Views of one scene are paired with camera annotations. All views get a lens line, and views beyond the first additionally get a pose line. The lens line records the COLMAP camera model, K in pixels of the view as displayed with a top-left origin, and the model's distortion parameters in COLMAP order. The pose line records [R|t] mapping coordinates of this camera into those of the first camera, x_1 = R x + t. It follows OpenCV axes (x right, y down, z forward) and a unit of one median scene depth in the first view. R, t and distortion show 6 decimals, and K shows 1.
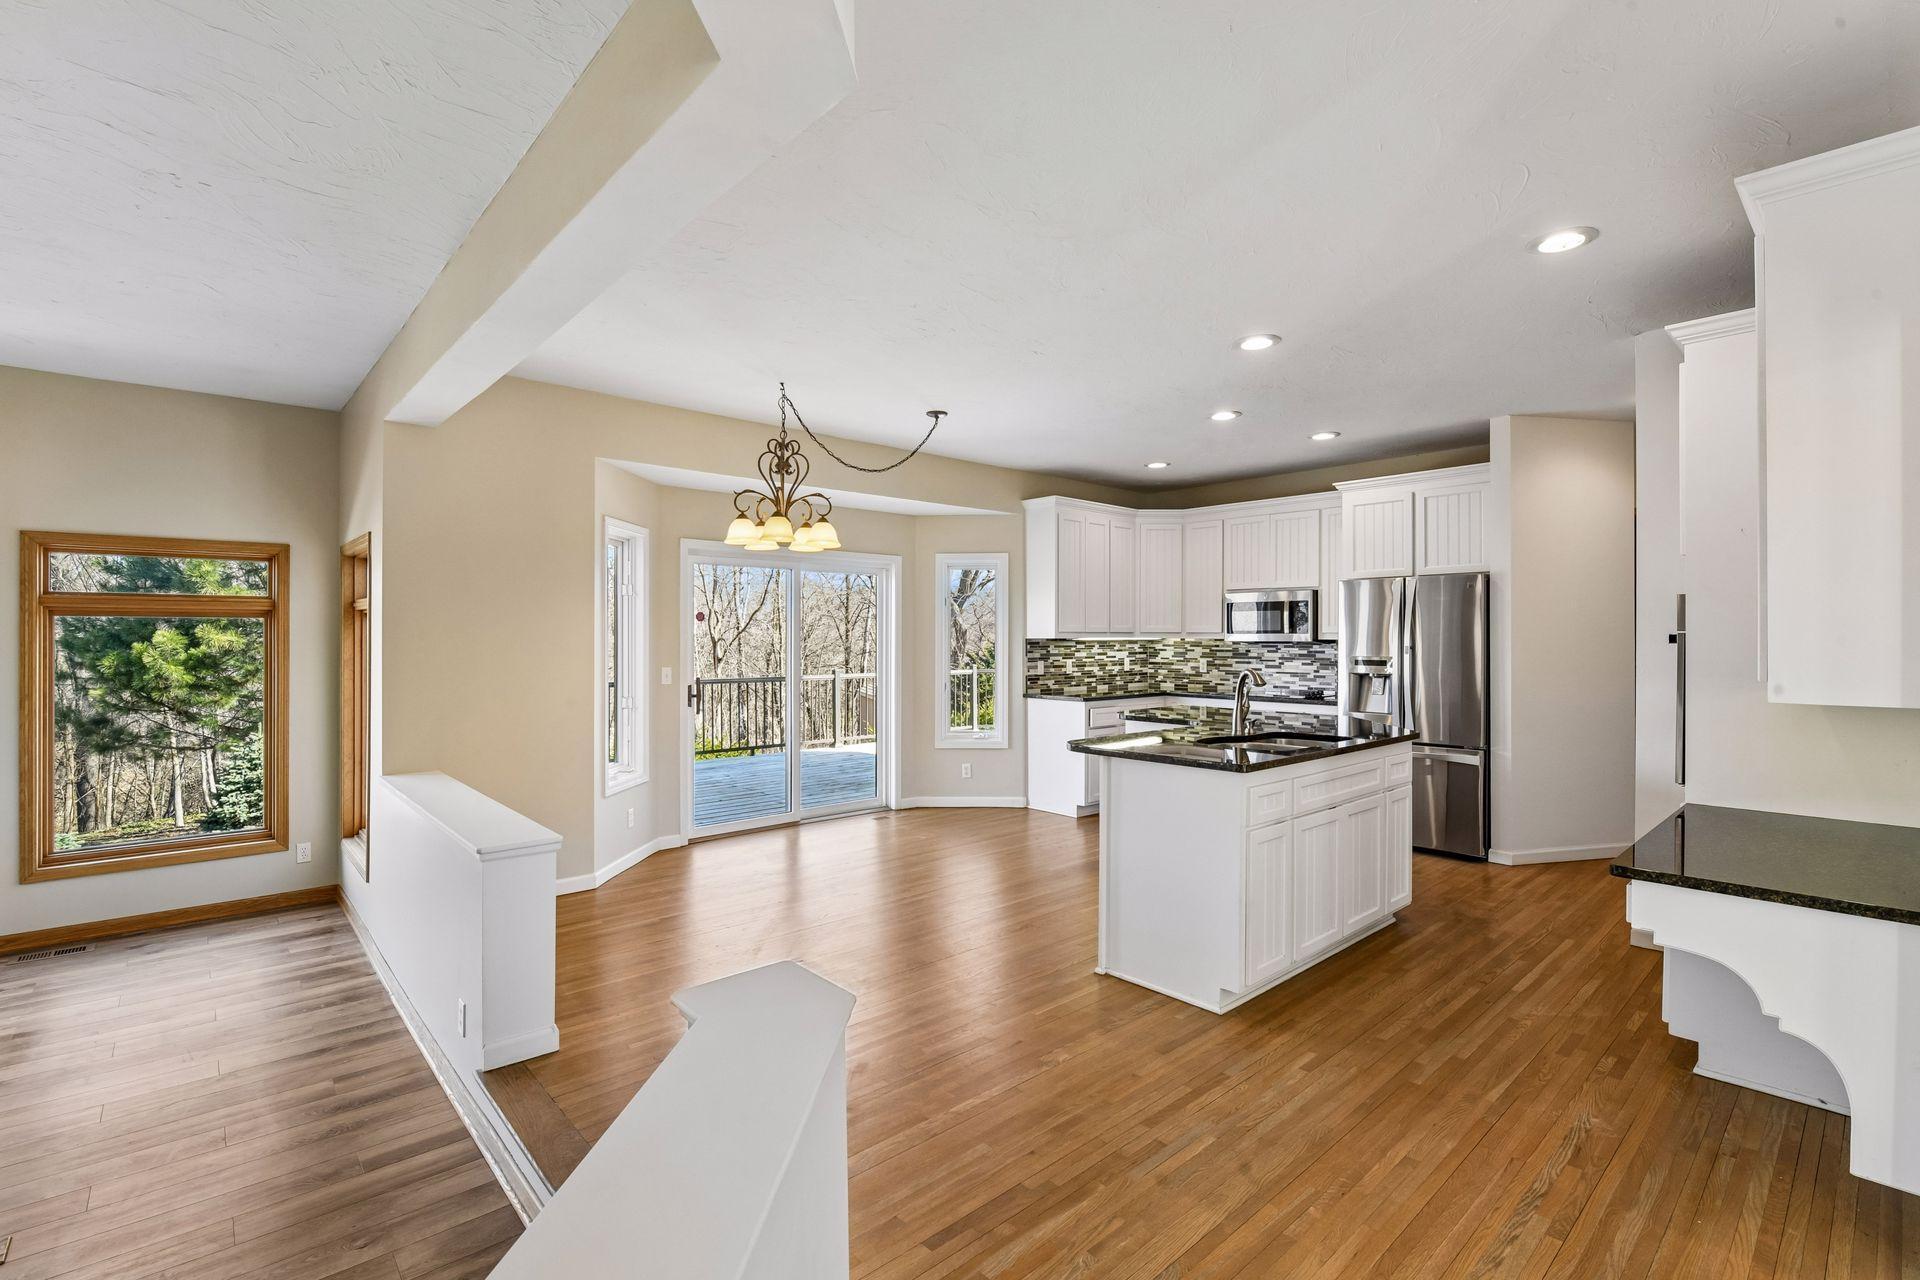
lens RADIAL K [[864.9, 0, 958.6], [0, 864.9, 632.8], [0, 0, 1]] dist [-0.001069, -0.000566]
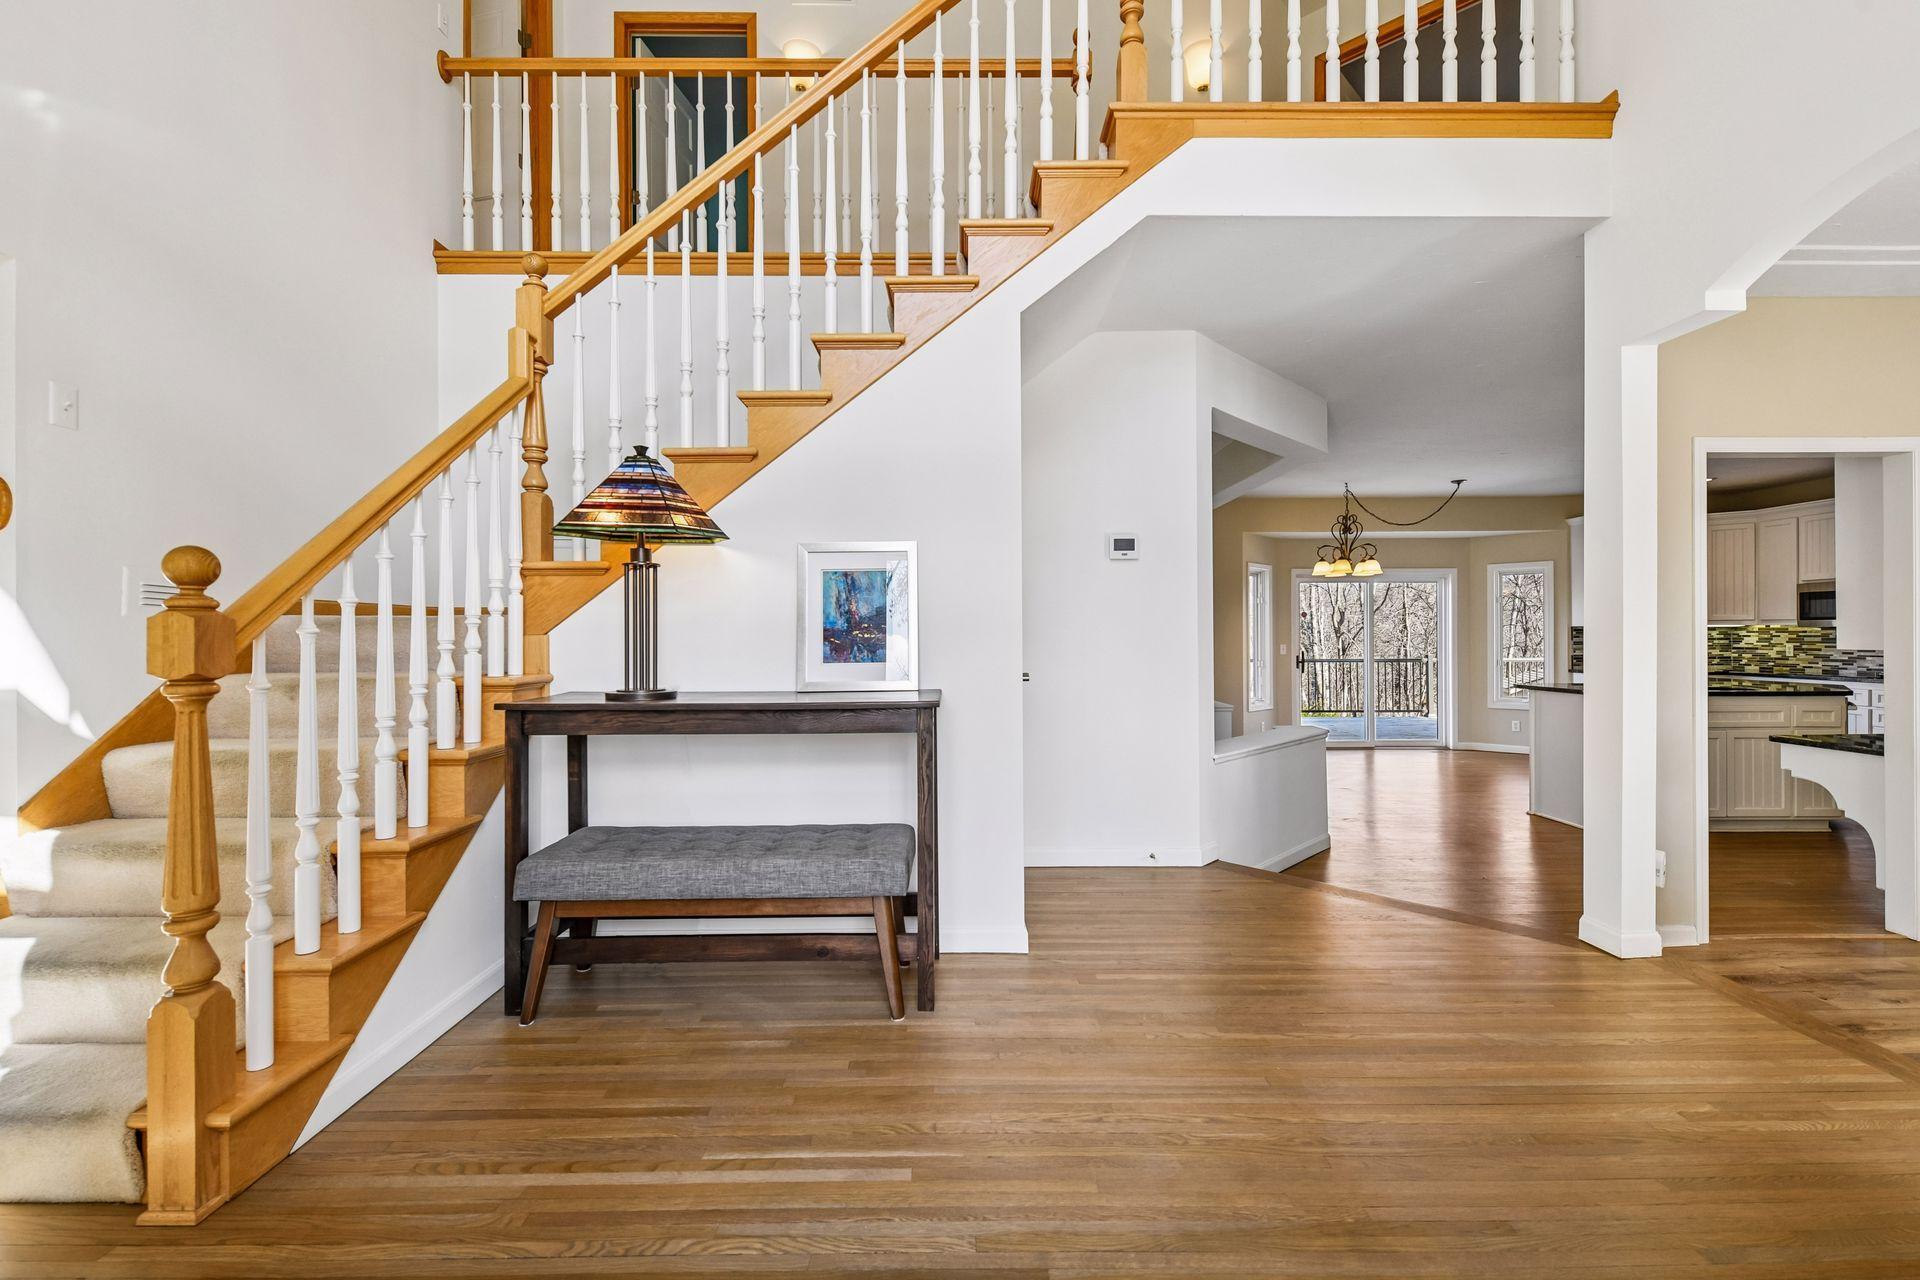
lens RADIAL K [[798.0, 0, 954.7], [0, 798.0, 627.9], [0, 0, 1]] dist [0.002230, 0.000048]
pose [[0.743344, -0.009412, -0.668843, 0.200204], [0.008094, 0.999954, -0.005076, 0.007774], [0.668860, -0.001640, 0.743386, -0.518769]]
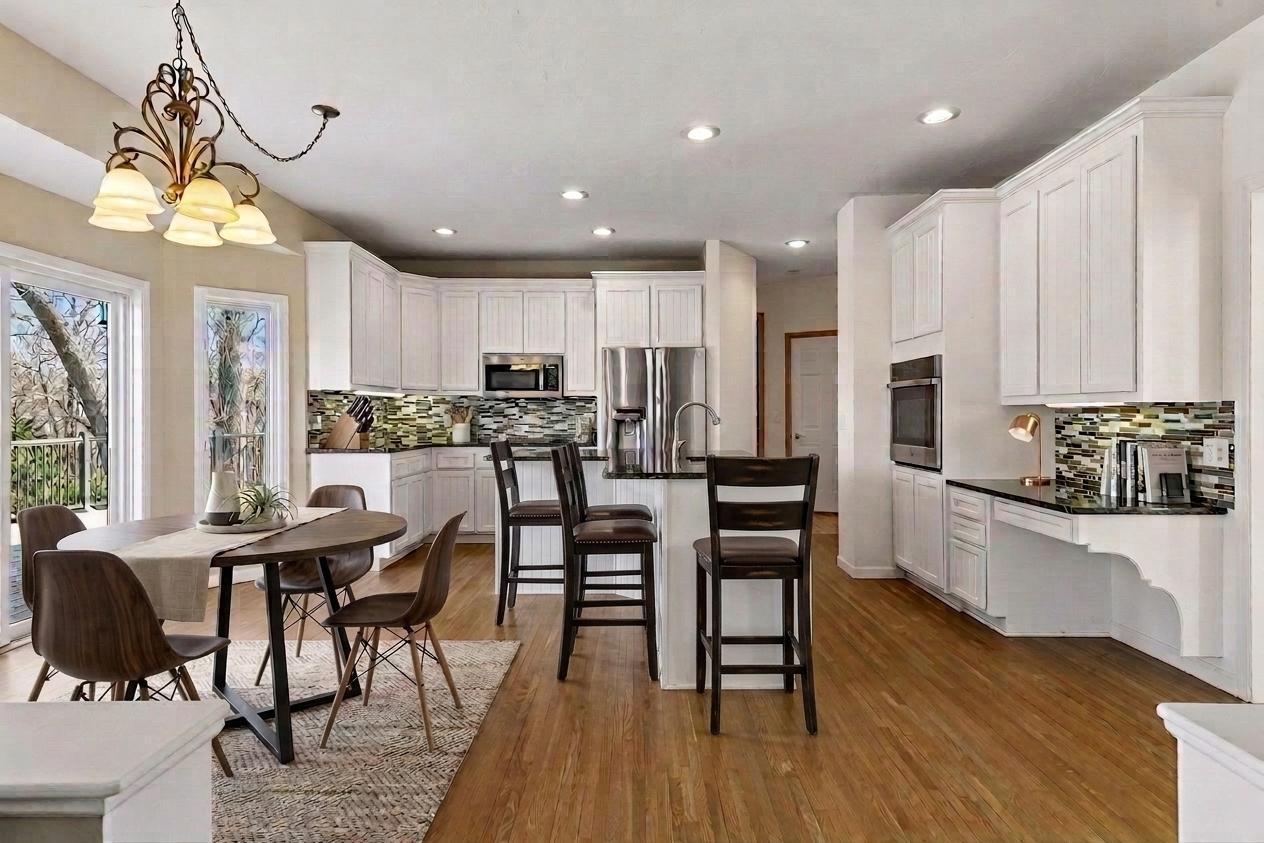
lens RADIAL K [[691.3, 0, 636.1], [0, 691.3, 412.4], [0, 0, 1]] dist [0.019916, -0.000639]
pose [[0.669525, 0.001723, 0.742787, -0.253428], [-0.002774, 0.999996, 0.000181, 0.030893], [-0.742784, -0.002182, 0.669527, 0.245967]]
